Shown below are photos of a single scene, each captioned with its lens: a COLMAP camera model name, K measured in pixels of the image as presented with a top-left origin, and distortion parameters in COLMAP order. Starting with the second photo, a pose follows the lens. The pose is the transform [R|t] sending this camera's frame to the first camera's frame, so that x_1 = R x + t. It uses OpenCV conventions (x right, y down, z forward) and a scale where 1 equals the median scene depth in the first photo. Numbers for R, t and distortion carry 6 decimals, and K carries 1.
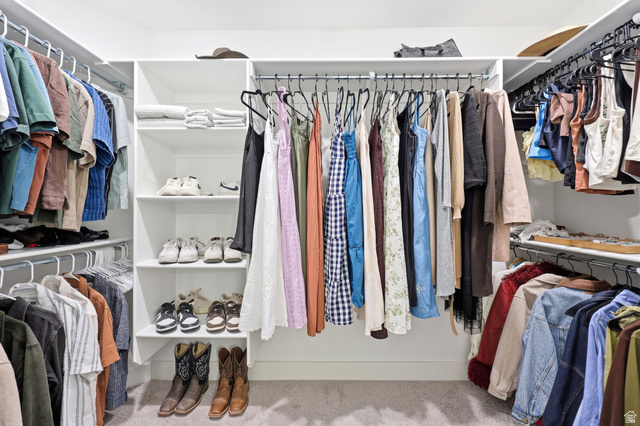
lens RADIAL K [[257.6, 0, 319.8], [0, 257.6, 210.9], [0, 0, 1]] dist [-0.001705, -0.000514]
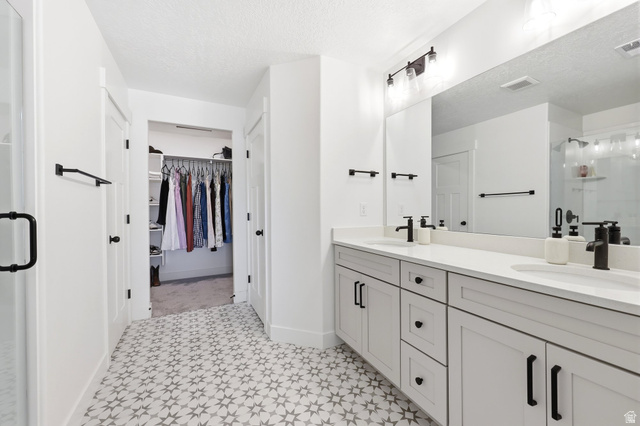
lens RADIAL K [[257.6, 0, 321.8], [0, 257.6, 211.0], [0, 0, 1]] dist [-0.001705, -0.000514]
pose [[0.888297, -0.011112, 0.459135, -0.028183], [0.003040, 0.999828, 0.018317, -0.032288], [-0.459260, -0.014875, 0.888178, -2.327261]]
